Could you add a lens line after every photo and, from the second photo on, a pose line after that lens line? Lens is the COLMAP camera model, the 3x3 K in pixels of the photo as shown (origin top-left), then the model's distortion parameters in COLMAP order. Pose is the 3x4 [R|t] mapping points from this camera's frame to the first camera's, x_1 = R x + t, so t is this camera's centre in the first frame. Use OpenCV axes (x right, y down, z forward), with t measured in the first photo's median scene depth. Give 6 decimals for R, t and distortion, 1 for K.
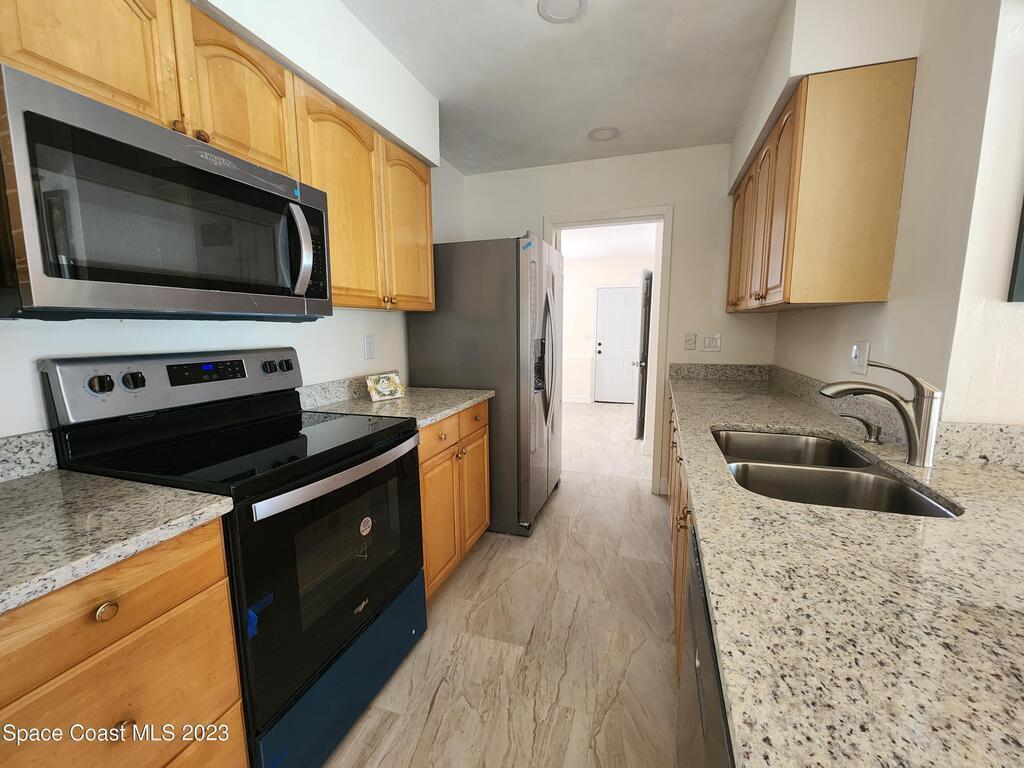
lens RADIAL K [[420.3, 0, 516.0], [0, 420.3, 387.3], [0, 0, 1]] dist [0.001377, -0.001062]
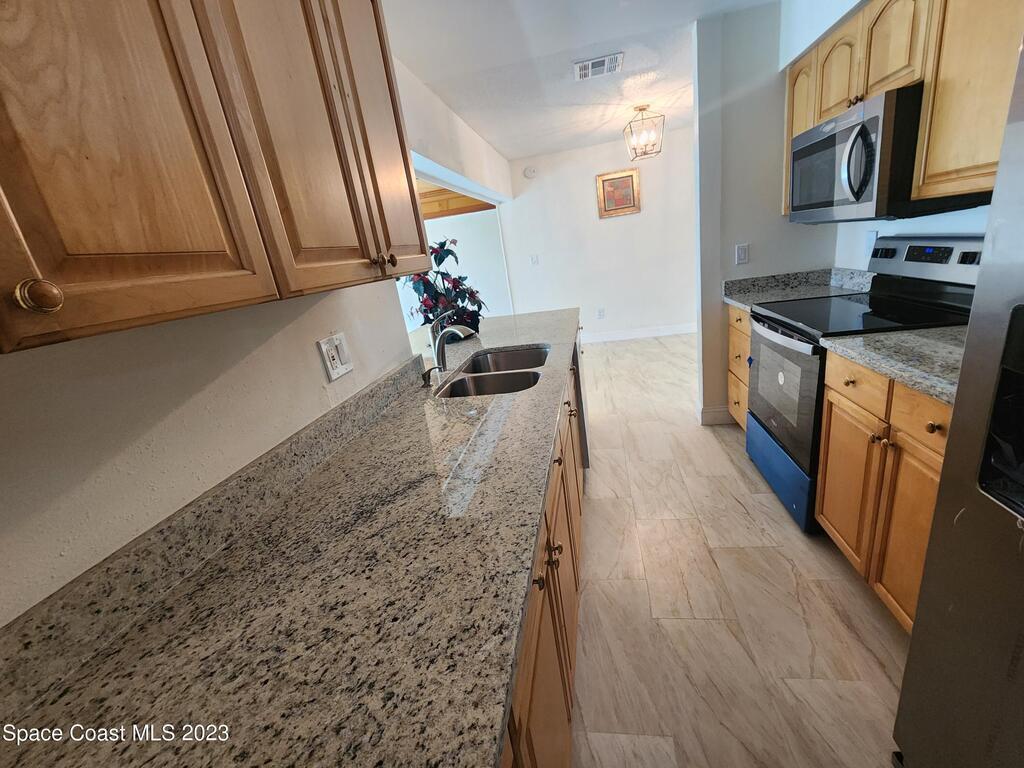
lens RADIAL K [[424.1, 0, 516.3], [0, 424.1, 386.0], [0, 0, 1]] dist [0.001087, -0.001064]
pose [[-0.977415, 0.183305, -0.105160, 0.609248], [0.120686, 0.892659, 0.434275, -0.346039], [0.173477, 0.411775, -0.894621, 1.879133]]
